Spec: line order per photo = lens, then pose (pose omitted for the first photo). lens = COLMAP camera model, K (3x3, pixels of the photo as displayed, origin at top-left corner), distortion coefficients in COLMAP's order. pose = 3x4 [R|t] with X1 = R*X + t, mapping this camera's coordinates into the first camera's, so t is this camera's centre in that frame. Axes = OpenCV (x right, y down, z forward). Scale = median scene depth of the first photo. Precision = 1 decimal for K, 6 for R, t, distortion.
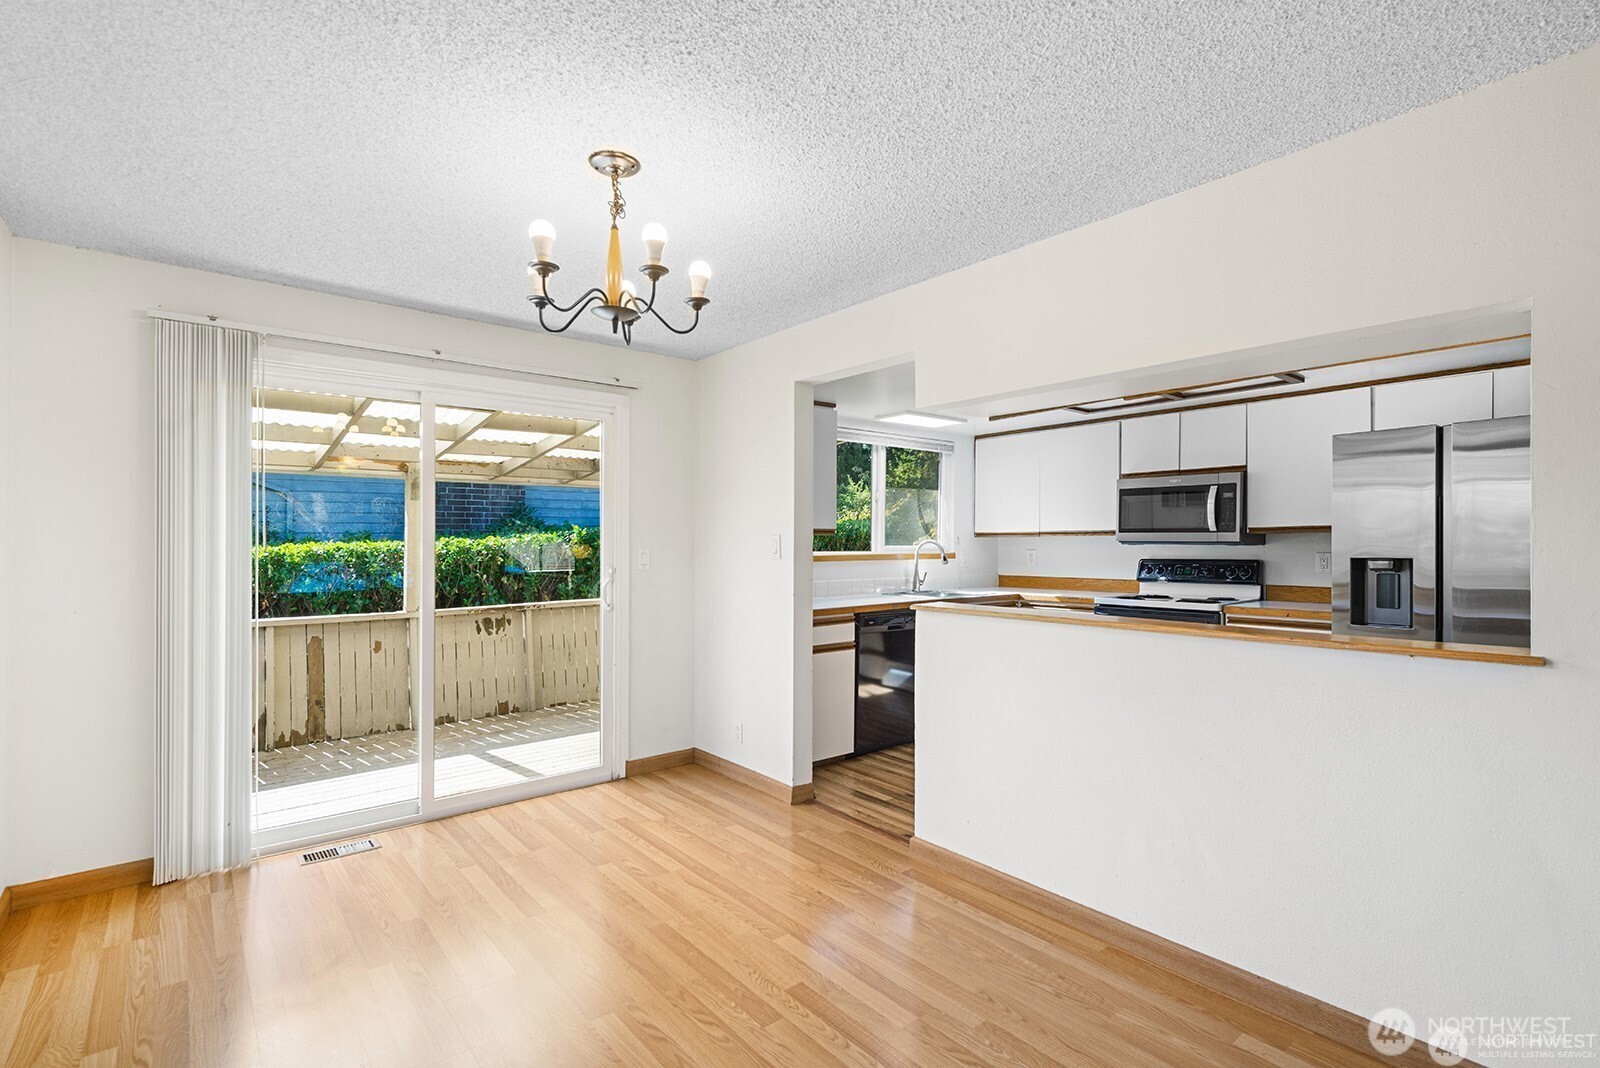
lens RADIAL K [[757.2, 0, 807.0], [0, 757.2, 542.9], [0, 0, 1]] dist [0.015978, -0.001956]
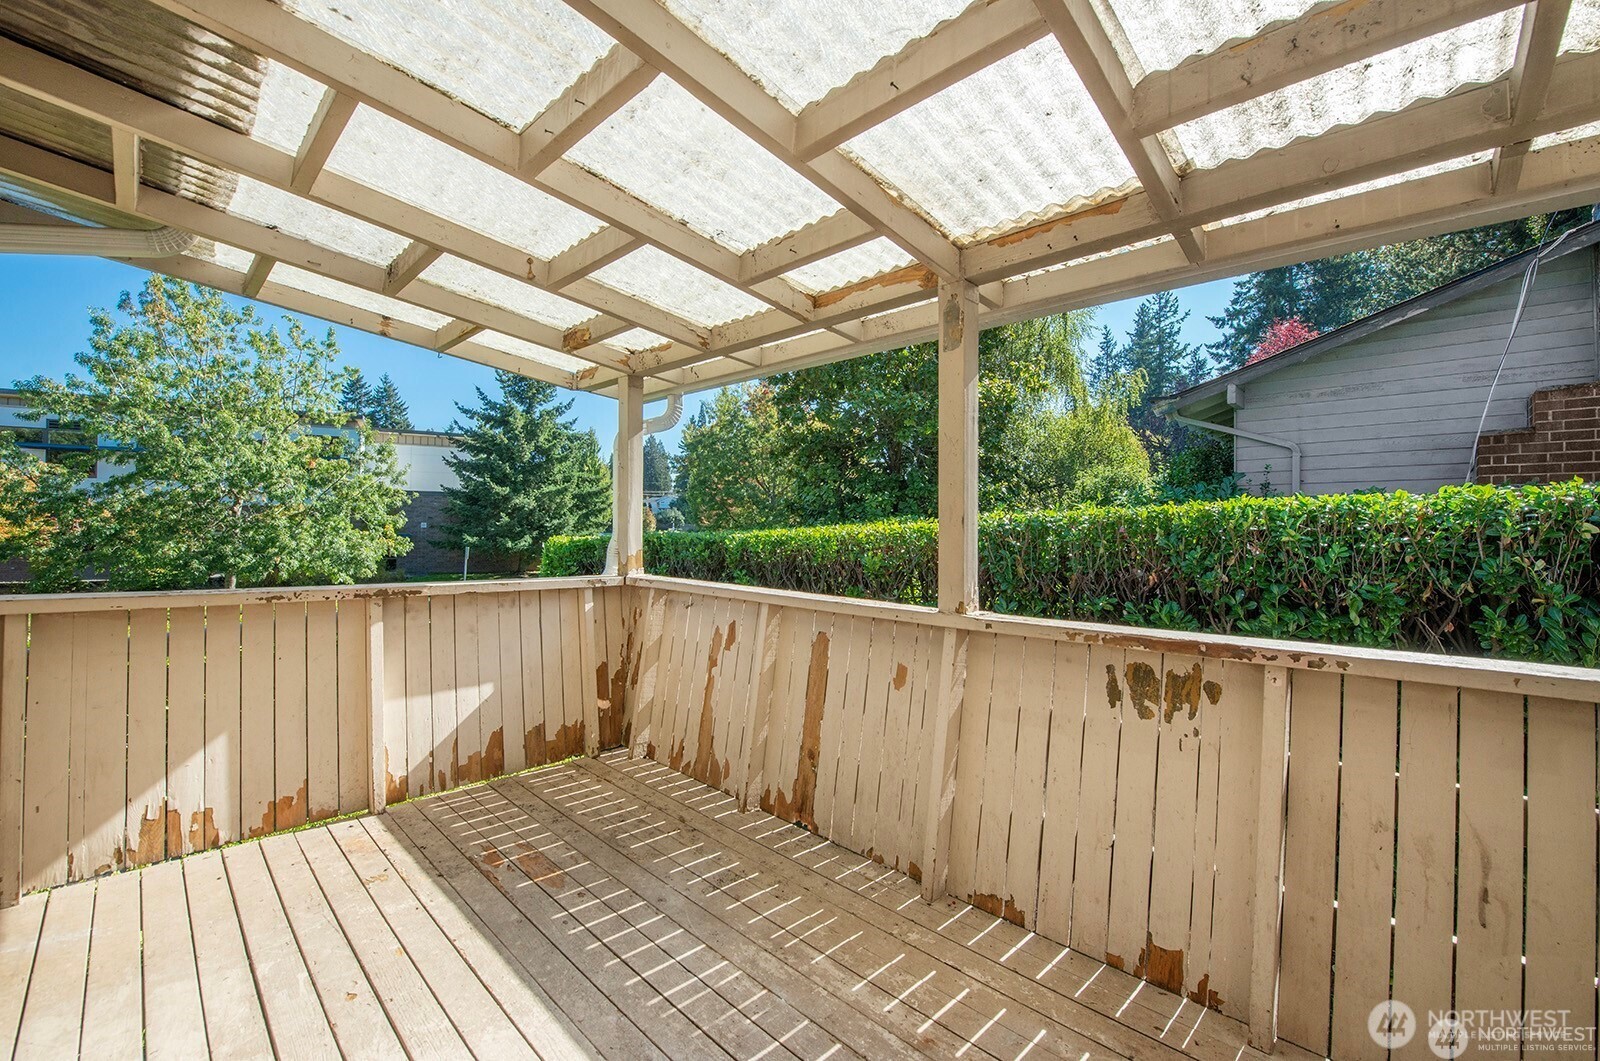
lens RADIAL K [[646.5, 0, 808.0], [0, 646.5, 527.0], [0, 0, 1]] dist [-0.028494, -0.000450]
pose [[0.124449, 0.007930, -0.992194, -0.228768], [-0.010507, 0.999923, 0.006674, 0.054099], [0.992170, 0.009595, 0.124523, 1.133032]]
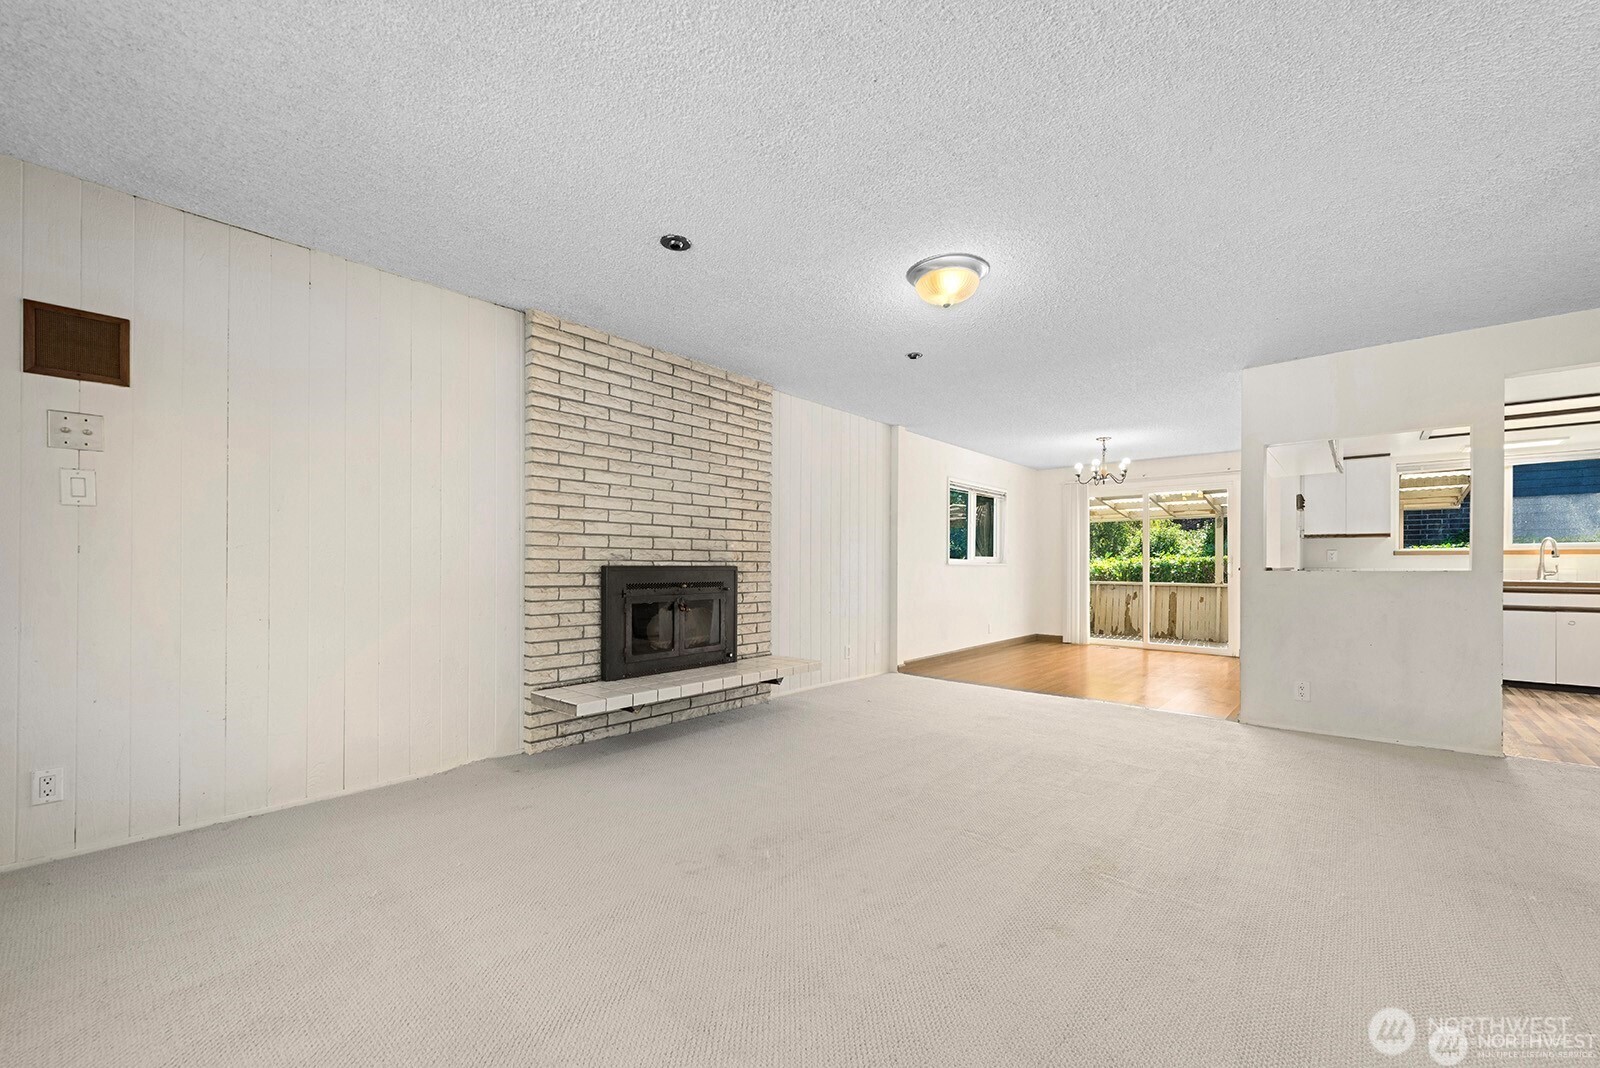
lens RADIAL K [[632.4, 0, 788.1], [0, 632.4, 562.4], [0, 0, 1]] dist [0.003000, -0.000749]
pose [[0.139724, -0.000541, -0.990190, 1.248987], [-0.003489, 0.999993, -0.001039, 0.051127], [0.990184, 0.003600, 0.139721, -0.451420]]
